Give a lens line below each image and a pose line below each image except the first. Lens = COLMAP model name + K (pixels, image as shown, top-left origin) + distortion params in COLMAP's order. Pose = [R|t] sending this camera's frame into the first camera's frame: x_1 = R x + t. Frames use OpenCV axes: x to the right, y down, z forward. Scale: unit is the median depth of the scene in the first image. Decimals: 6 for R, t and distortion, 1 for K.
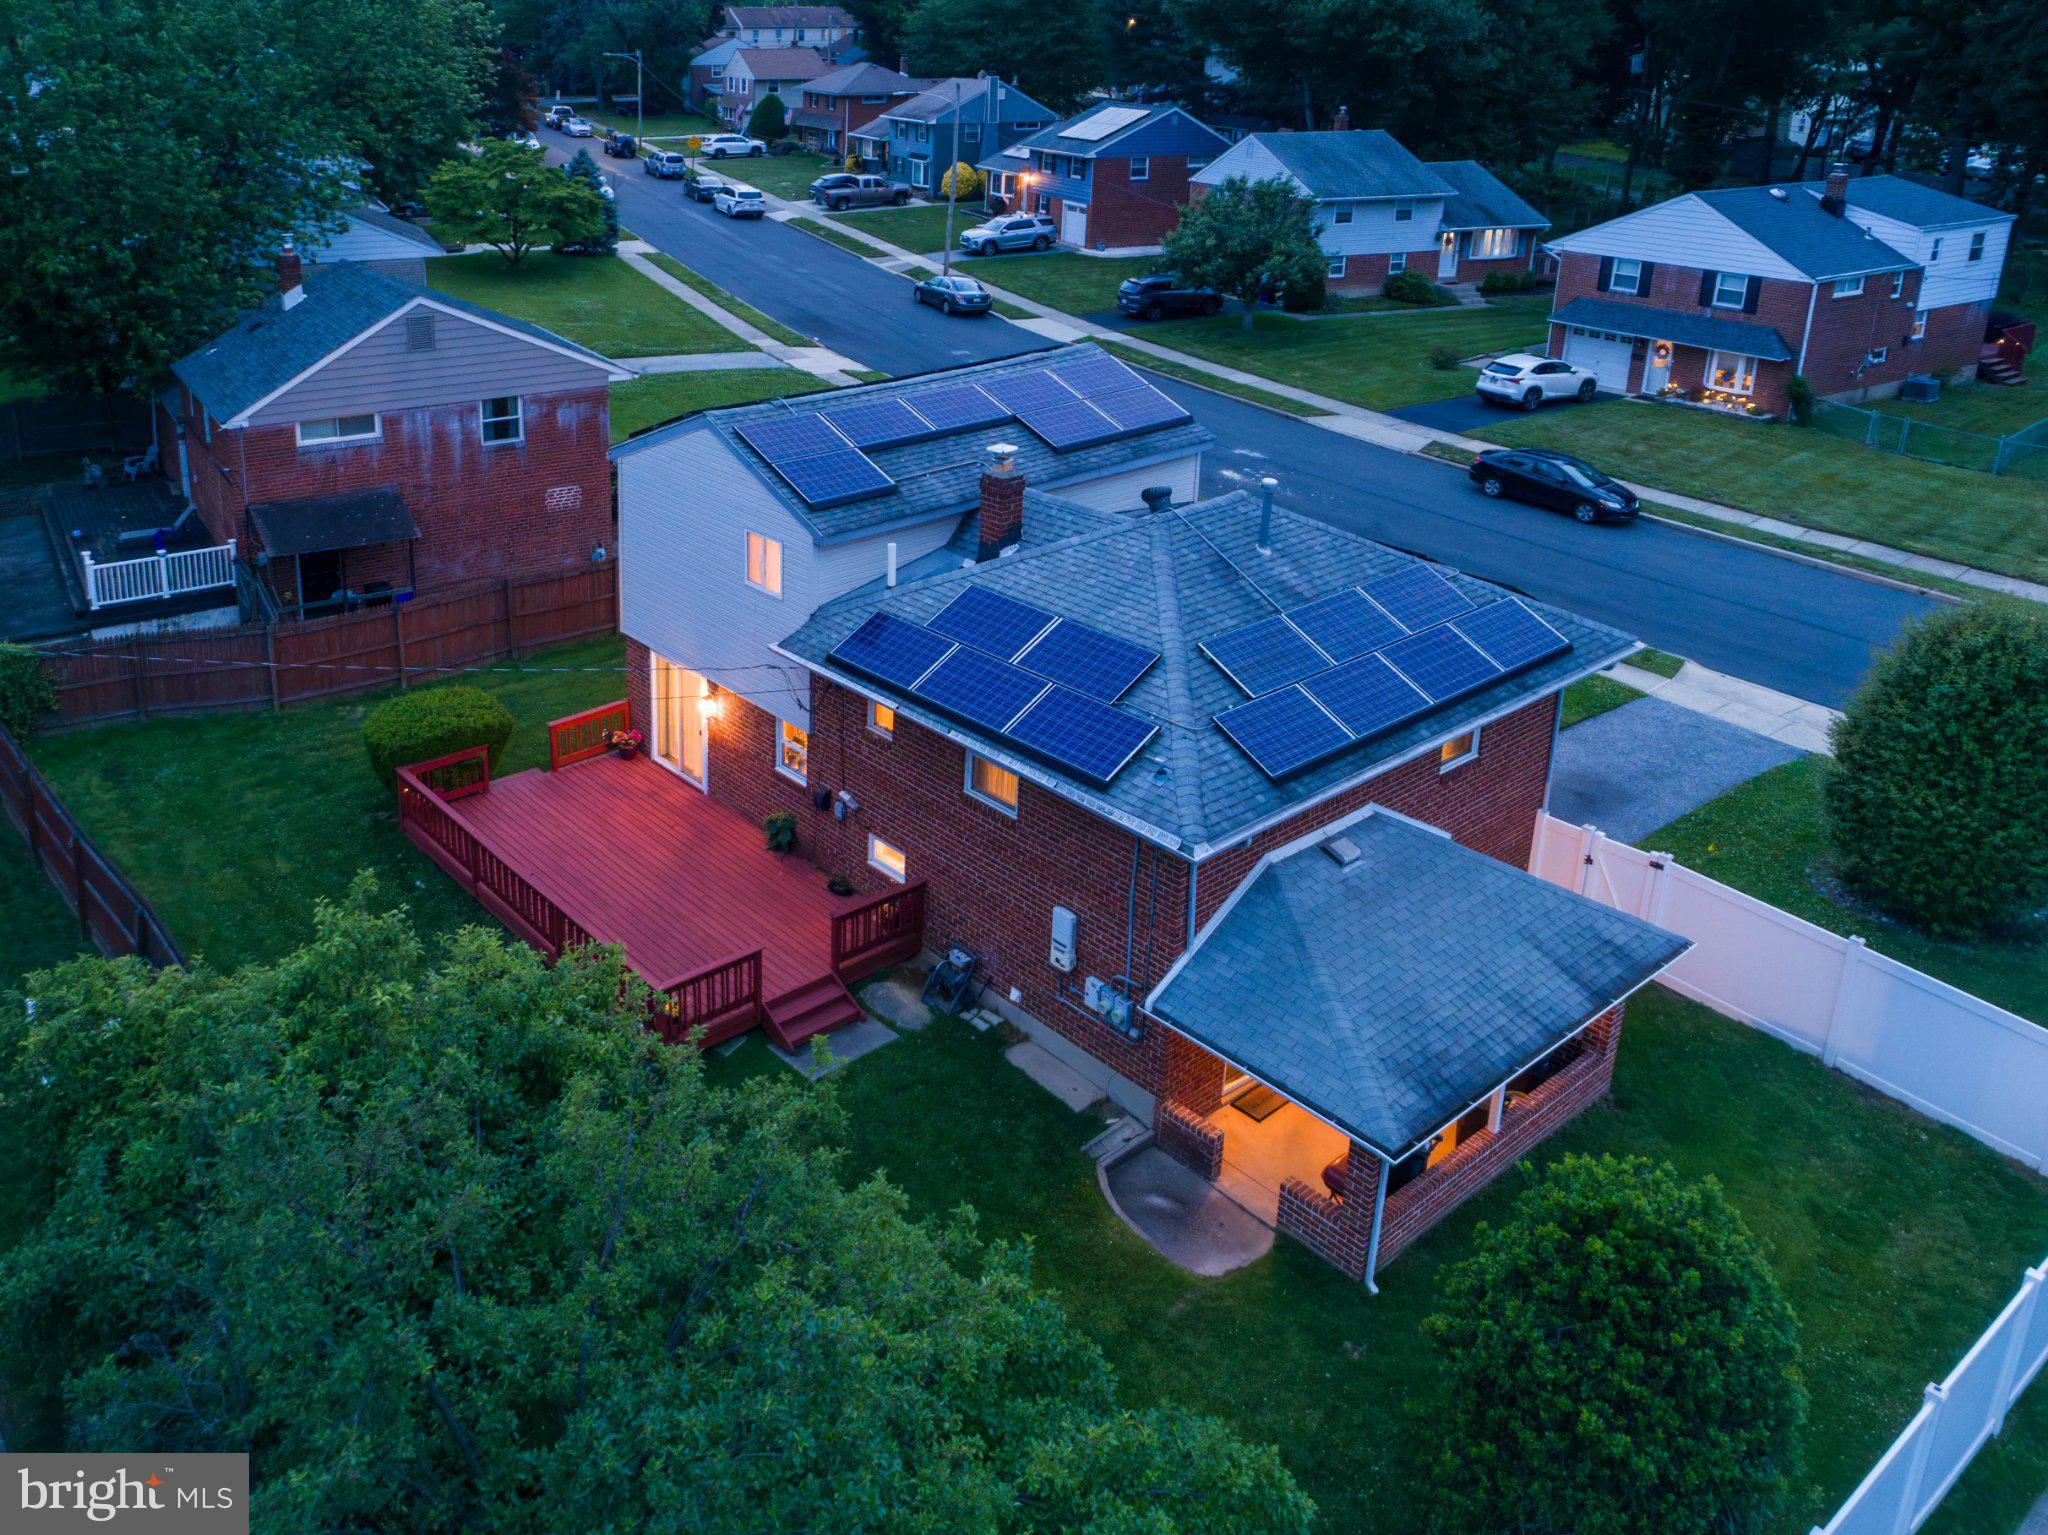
lens RADIAL K [[1670.1, 0, 1023.6], [0, 1670.1, 679.7], [0, 0, 1]] dist [-0.005149, -0.002212]
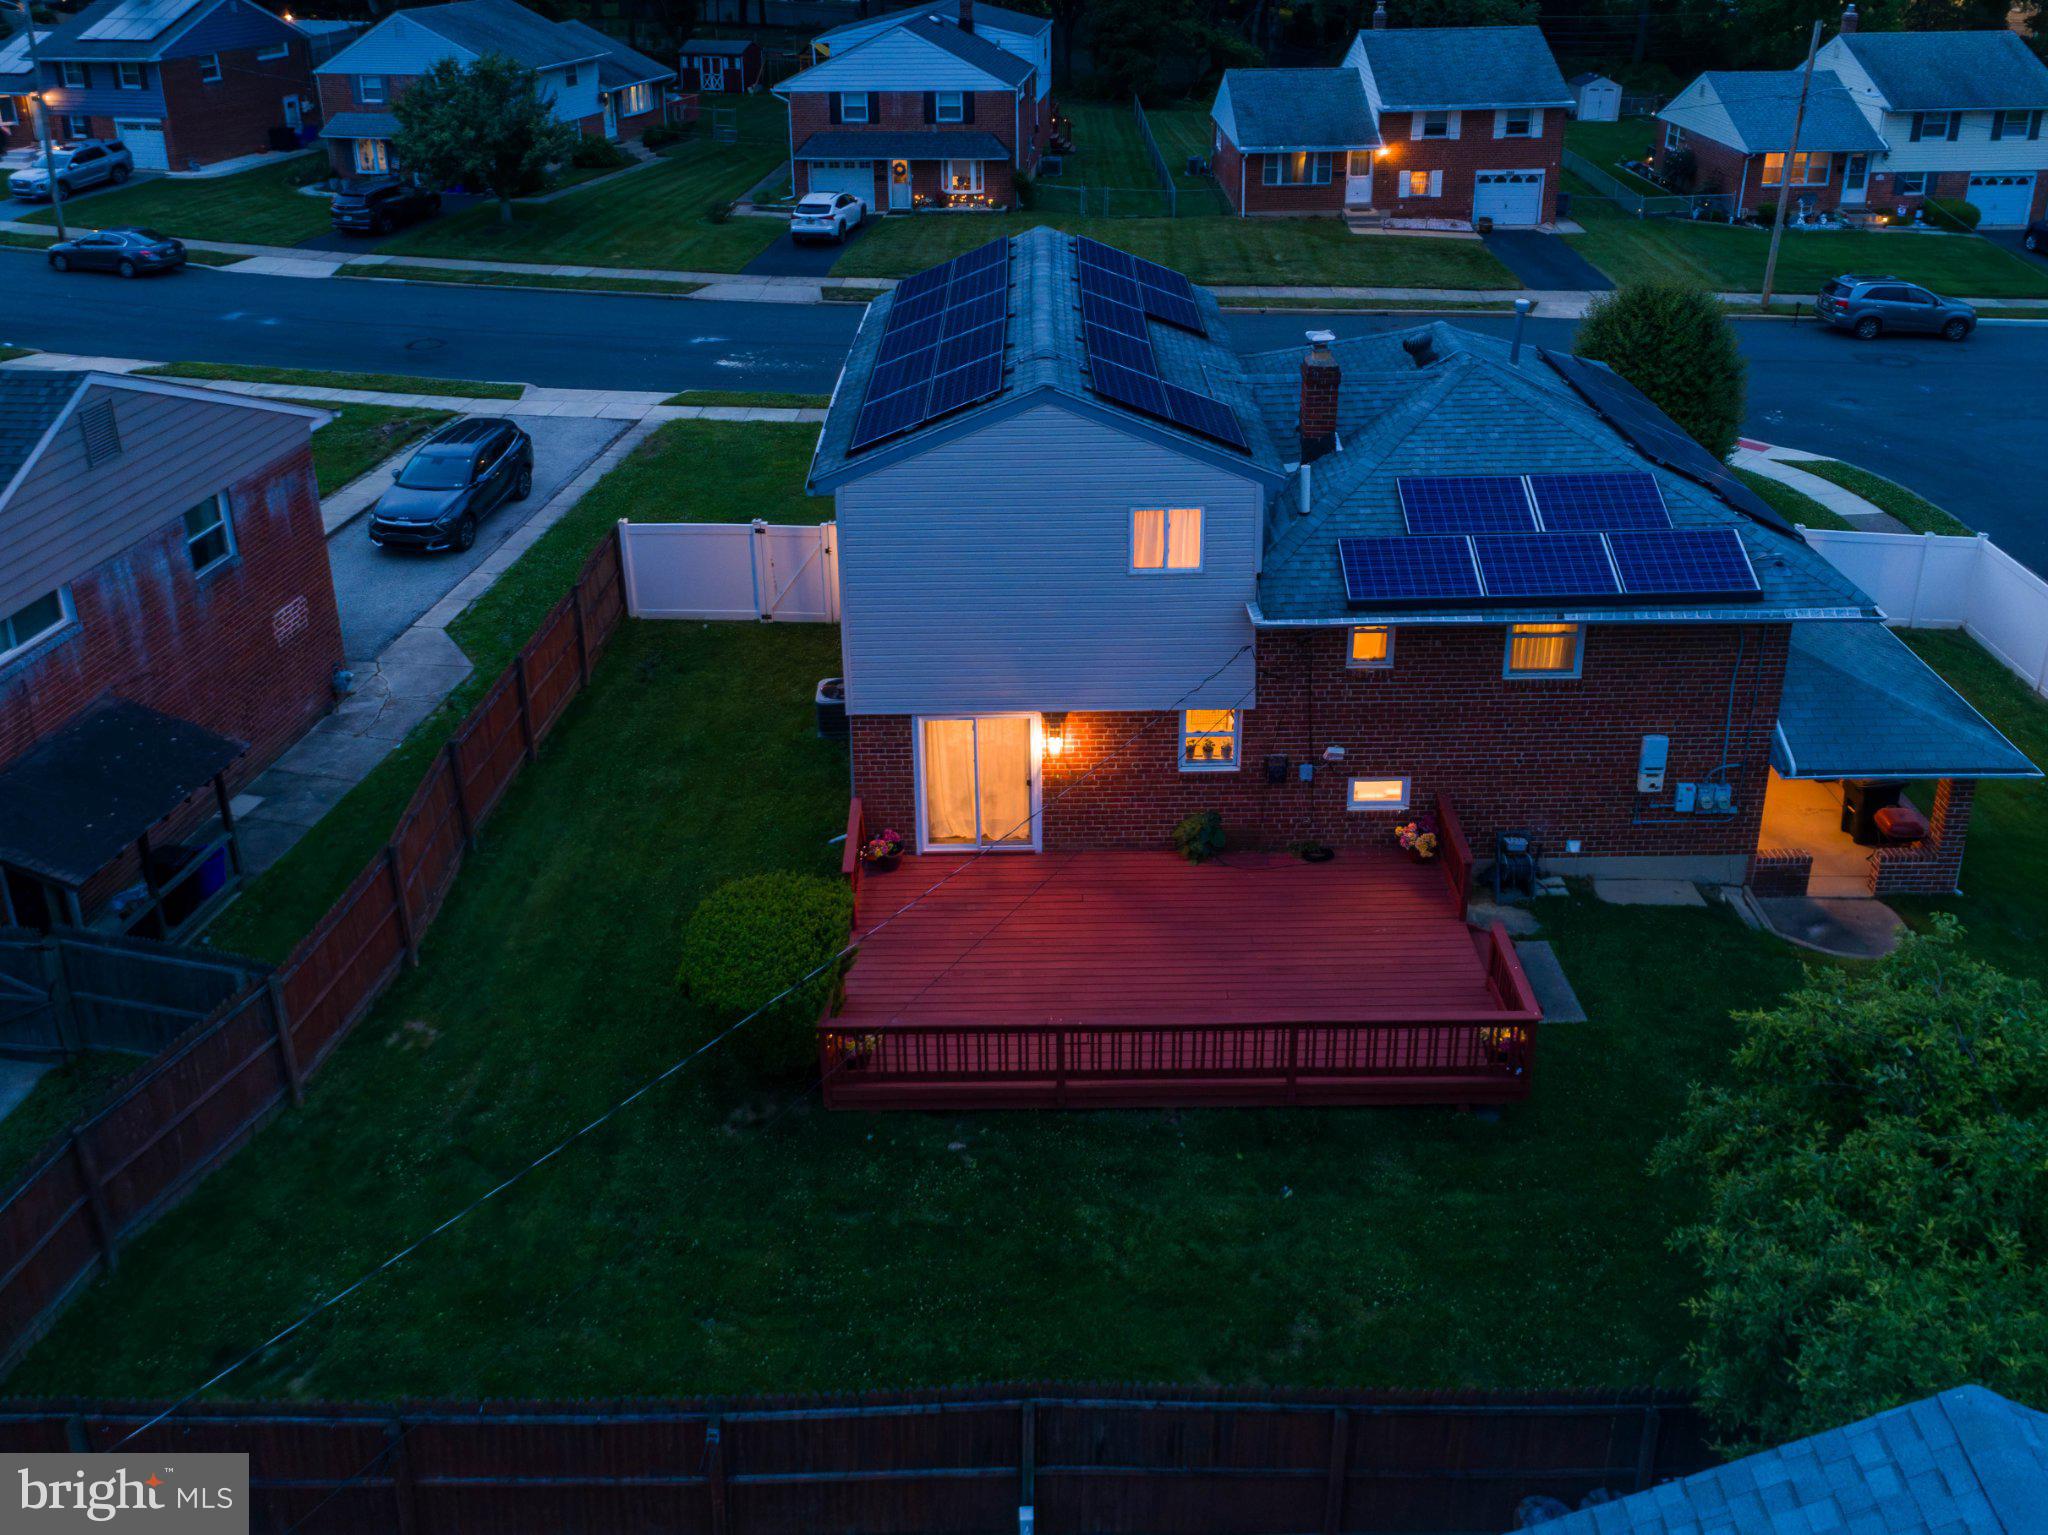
lens RADIAL K [[1510.1, 0, 1025.5], [0, 1510.1, 544.0], [0, 0, 1]] dist [-0.008703, -0.003212]
pose [[0.637171, -0.331280, 0.695893, -0.361035], [0.305137, 0.937562, 0.166938, -0.107254], [-0.707746, 0.105975, 0.698473, 0.266790]]
